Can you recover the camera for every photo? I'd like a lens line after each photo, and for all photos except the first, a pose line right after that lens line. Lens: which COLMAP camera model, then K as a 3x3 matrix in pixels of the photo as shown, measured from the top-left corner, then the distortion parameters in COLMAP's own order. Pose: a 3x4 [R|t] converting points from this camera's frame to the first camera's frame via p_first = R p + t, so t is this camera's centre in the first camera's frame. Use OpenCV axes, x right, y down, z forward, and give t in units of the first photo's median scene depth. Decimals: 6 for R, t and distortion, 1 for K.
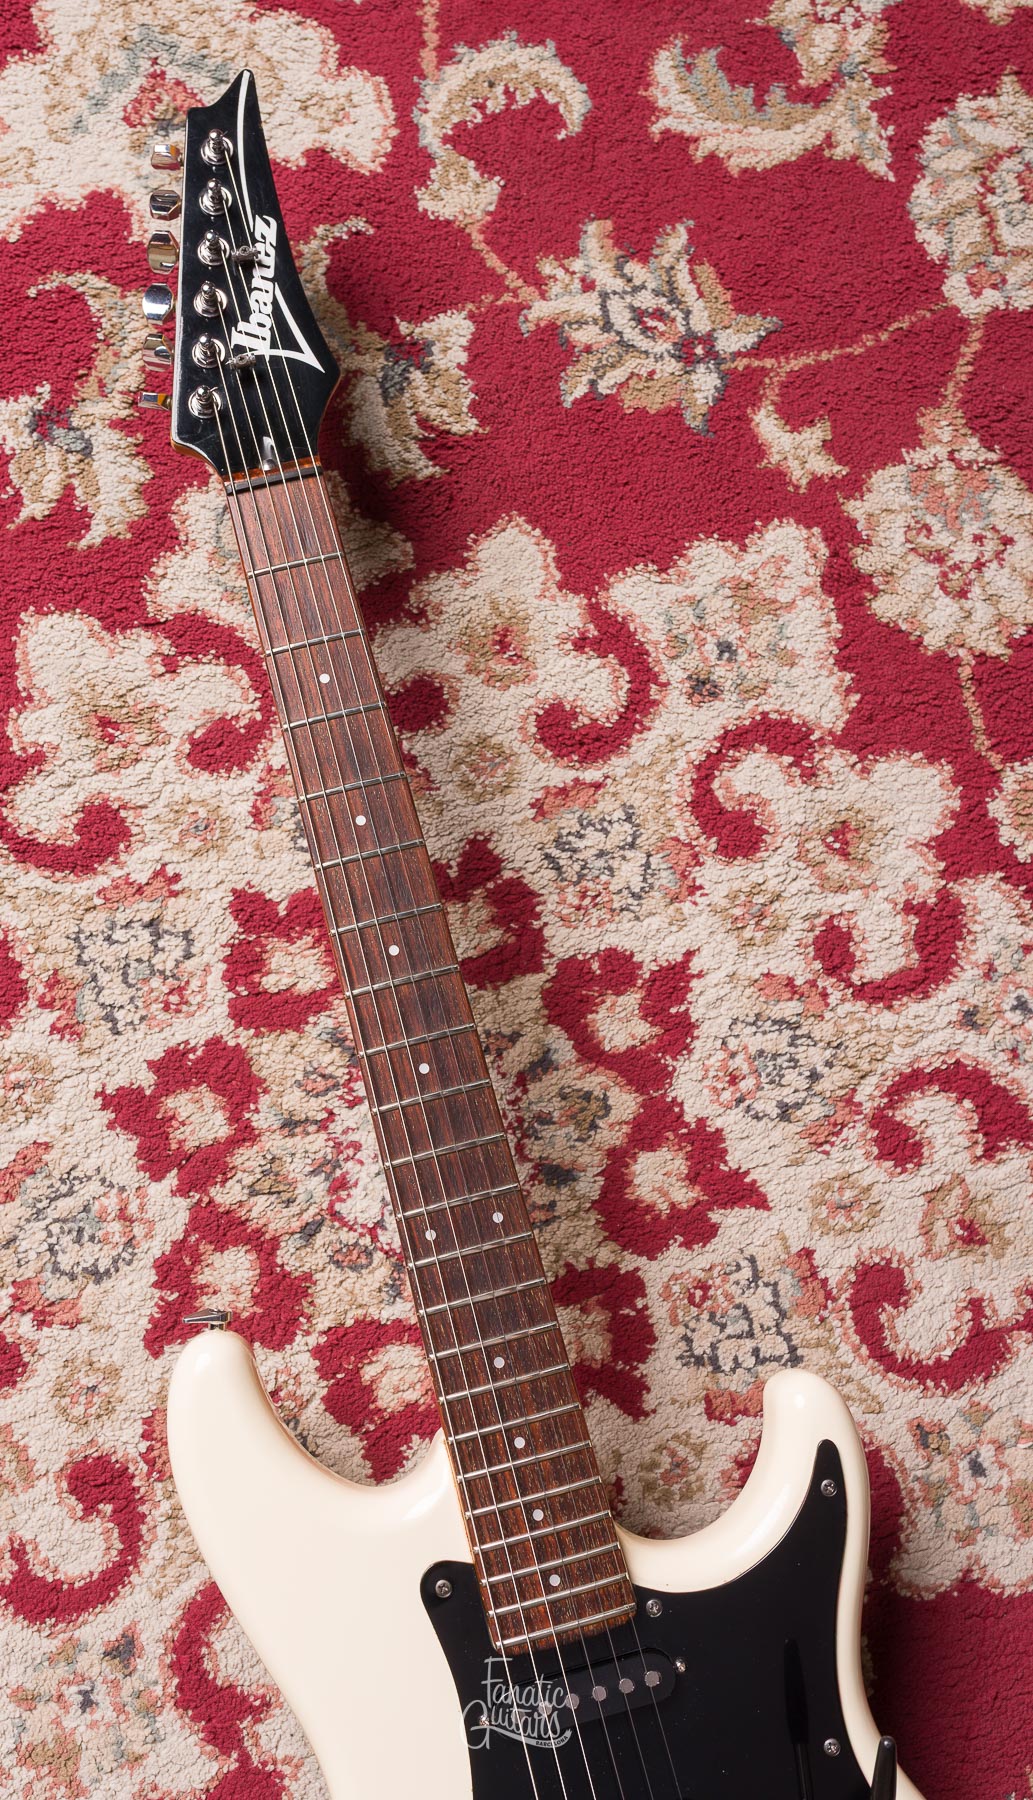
lens RADIAL K [[1781.4, 0, 422.3], [0, 1781.4, 882.5], [0, 0, 1]] dist [0.000886, -0.005407]
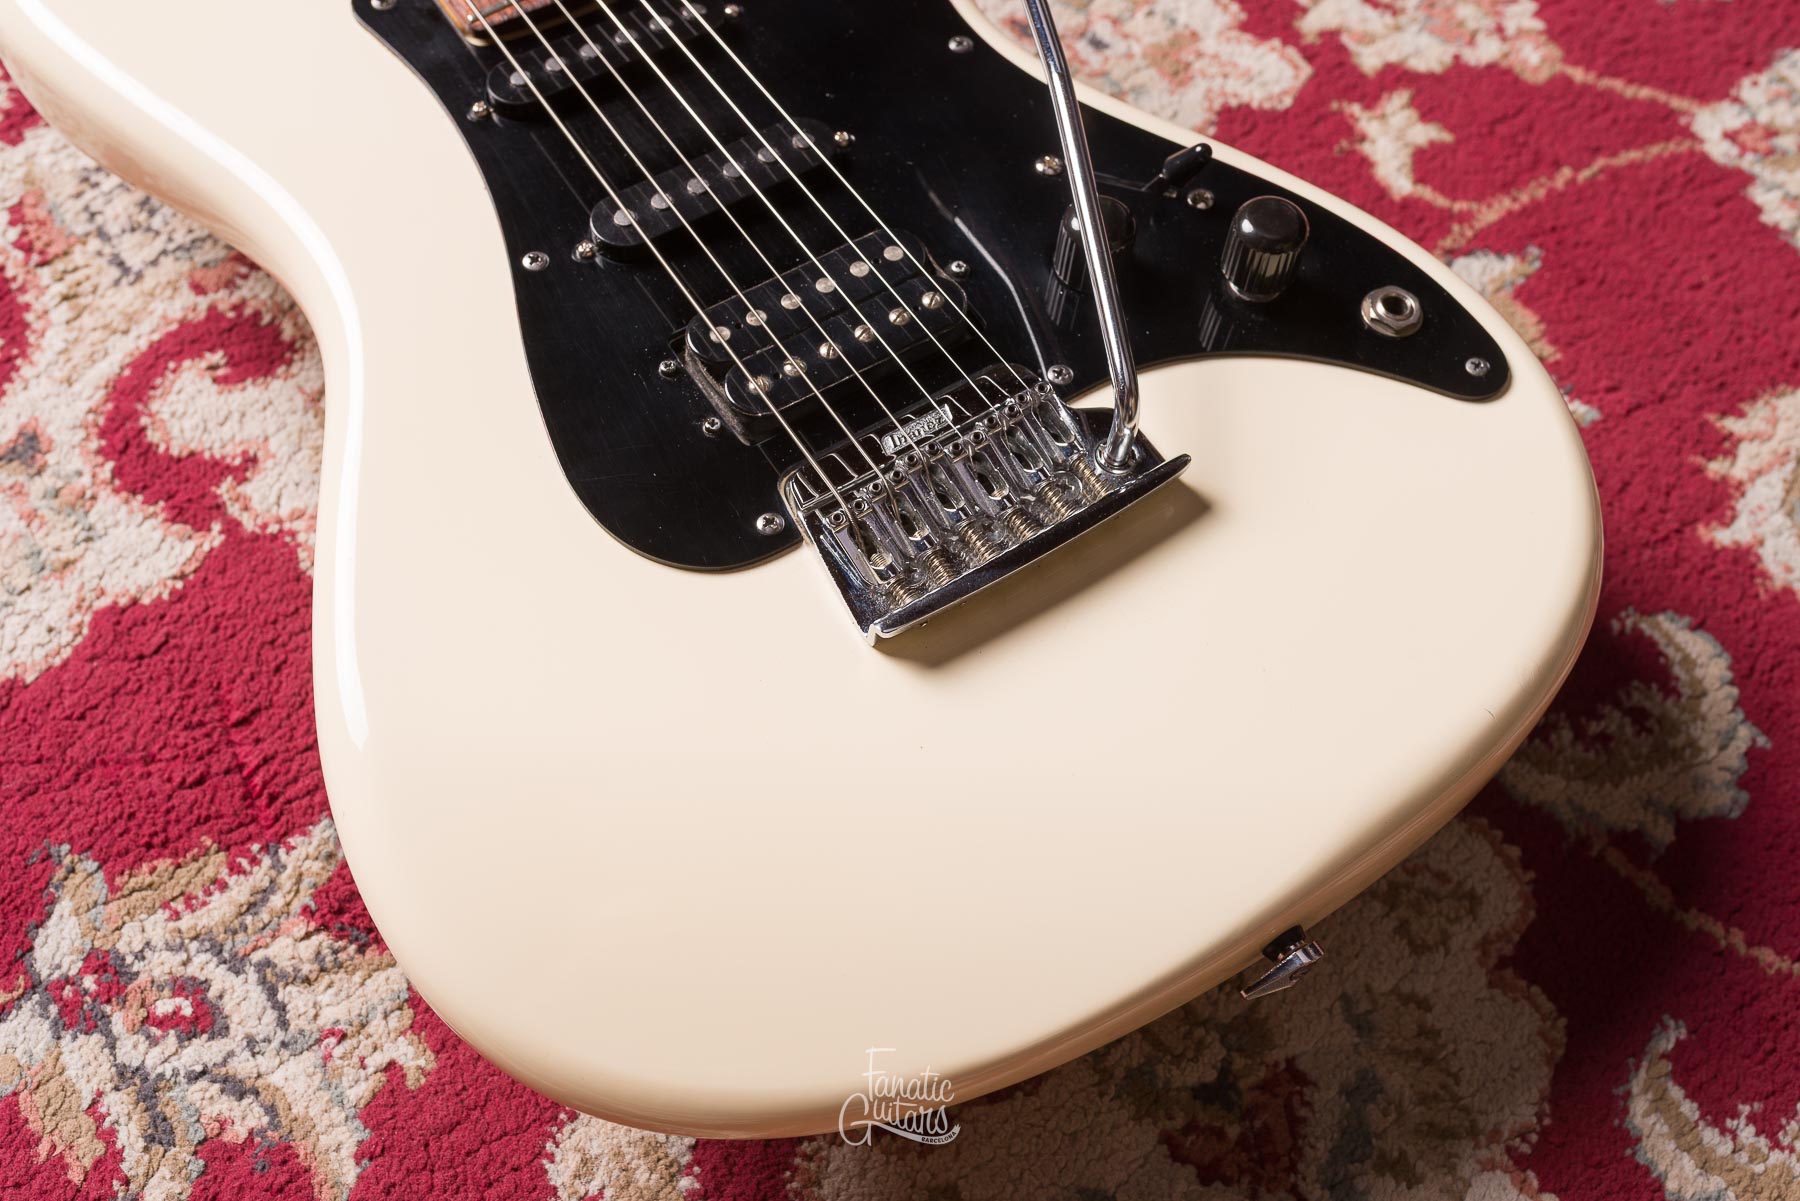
lens RADIAL K [[1778.0, 0, 899.4], [0, 1778.0, 597.4], [0, 0, 1]] dist [0.002652, -0.002335]
pose [[0.940736, -0.282372, 0.187836, 0.003929], [0.328570, 0.896055, -0.298541, 0.733037], [-0.084012, 0.342566, 0.935730, 0.324329]]
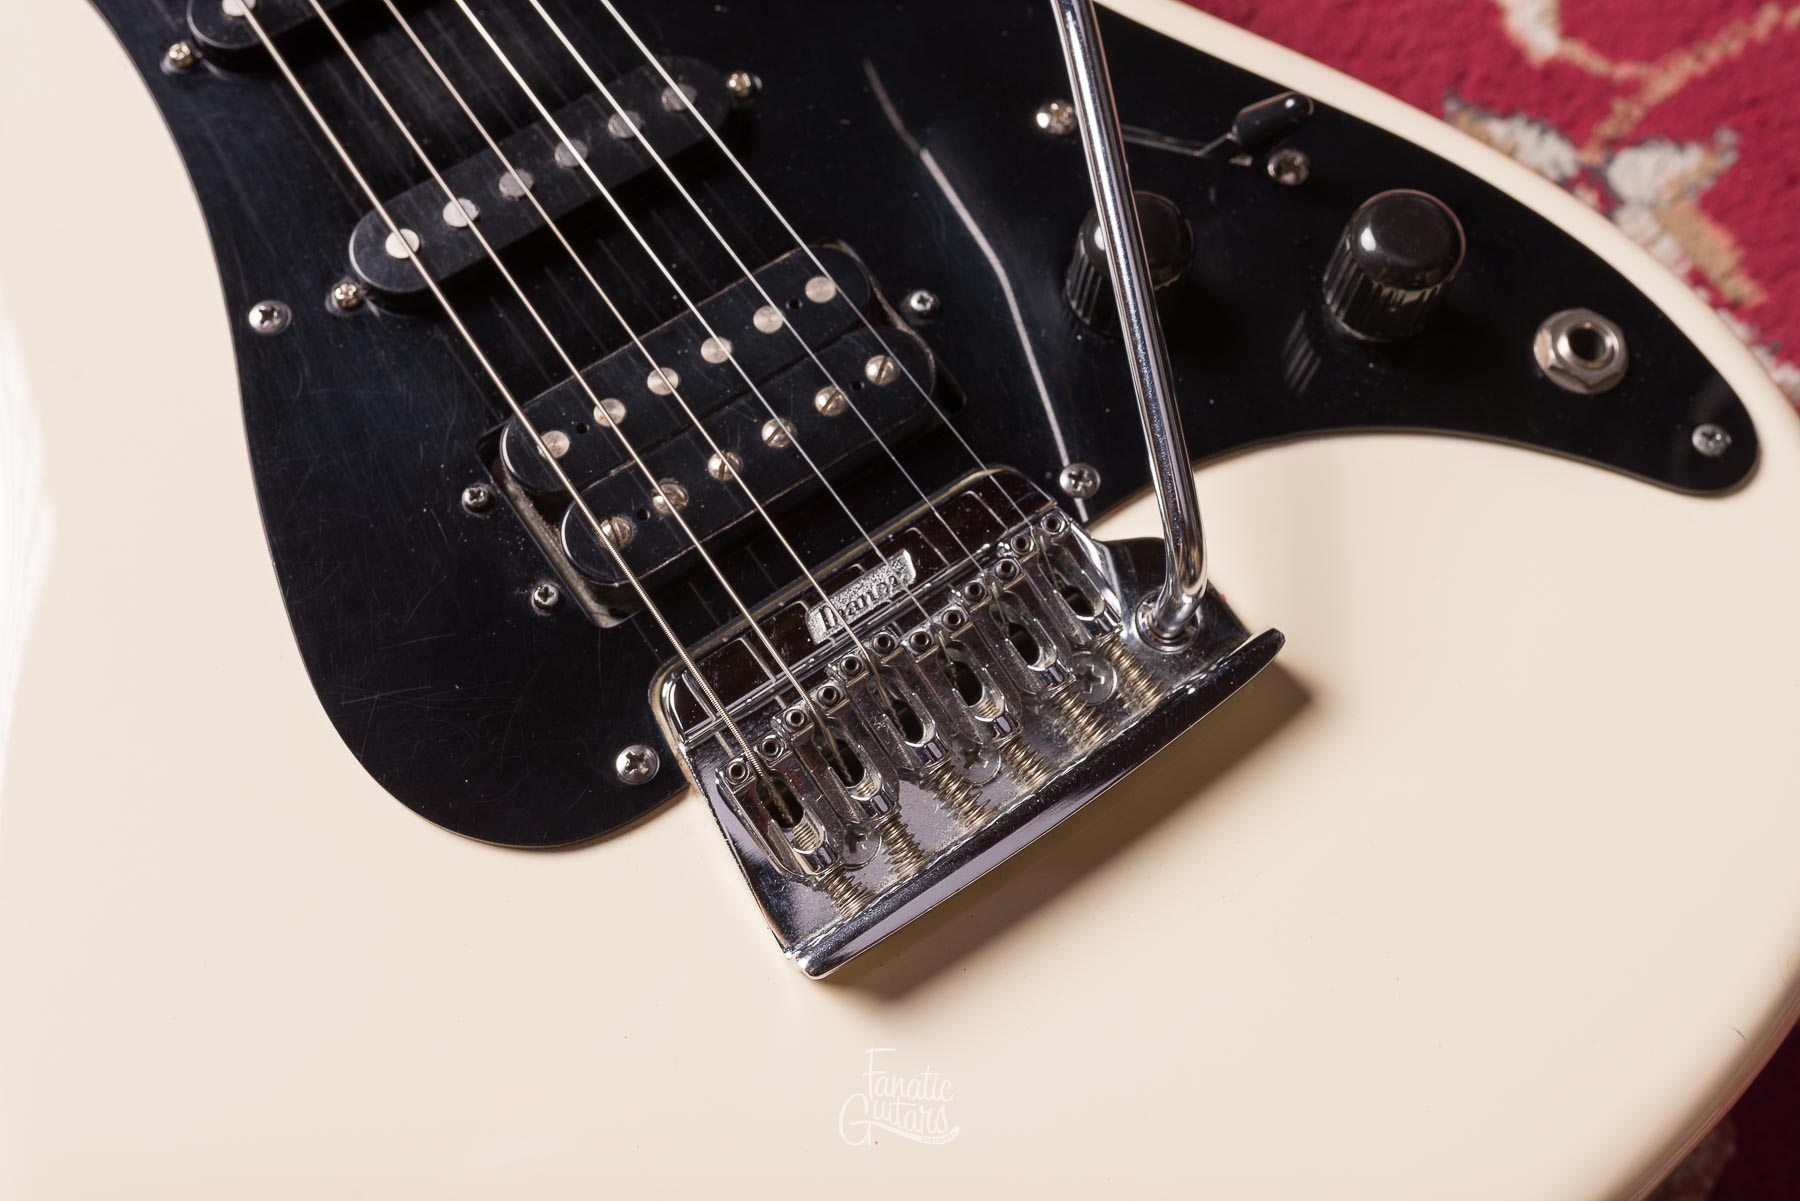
lens RADIAL K [[1822.8, 0, 901.0], [0, 1822.8, 596.5], [0, 0, 1]] dist [0.005292, -0.003792]
pose [[0.932490, -0.333875, 0.137802, 0.078000], [0.352559, 0.924277, -0.146334, 0.592266], [-0.078510, 0.185038, 0.979590, 0.451364]]
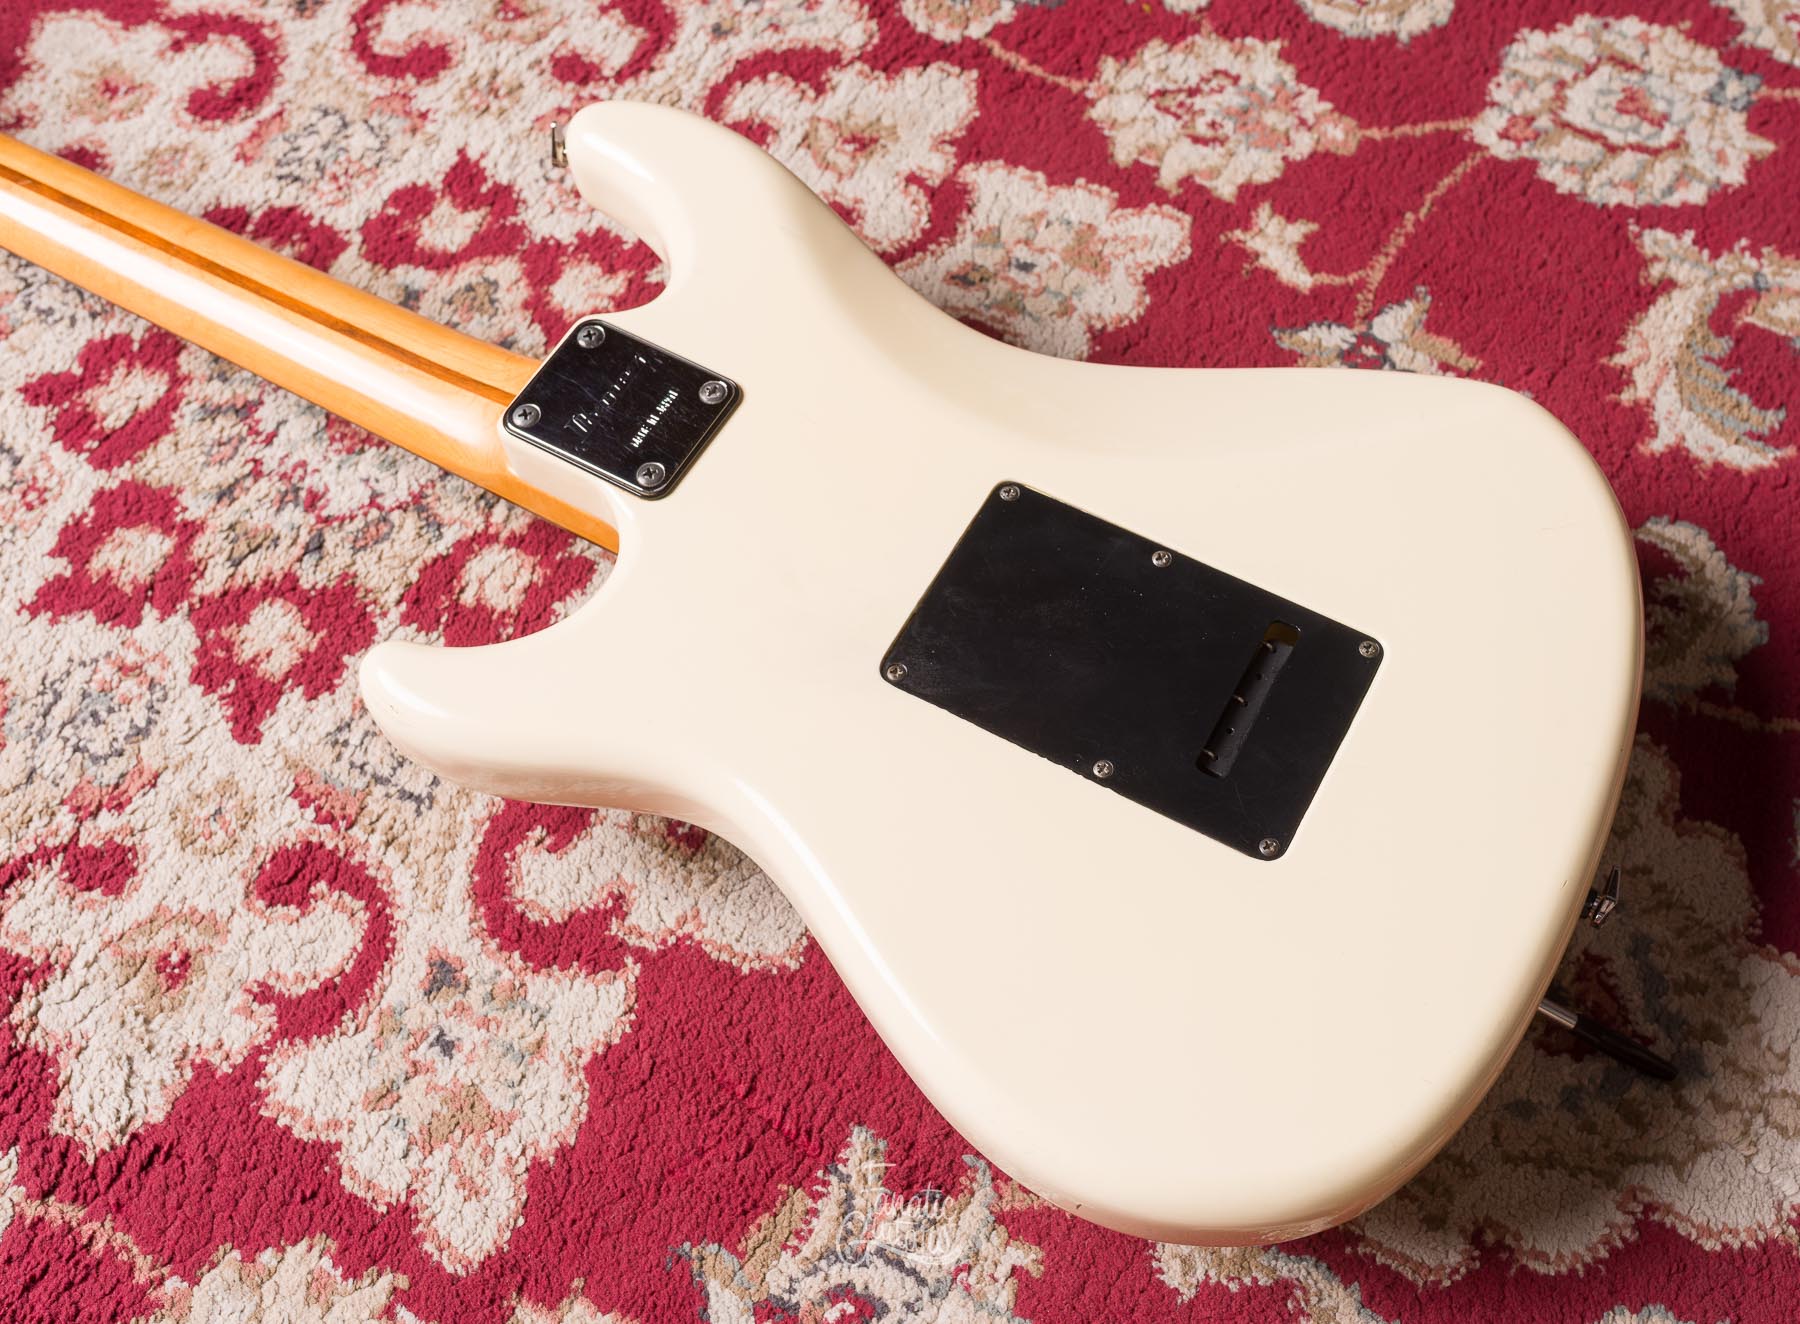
lens RADIAL K [[1919.4, 0, 991.2], [0, 1919.4, 661.7], [0, 0, 1]] dist [0.000150, -0.003012]
pose [[0.684008, -0.654498, 0.322126, -0.170041], [0.724190, 0.662314, -0.192065, 0.630177], [-0.087642, 0.364655, 0.927009, 0.108696]]
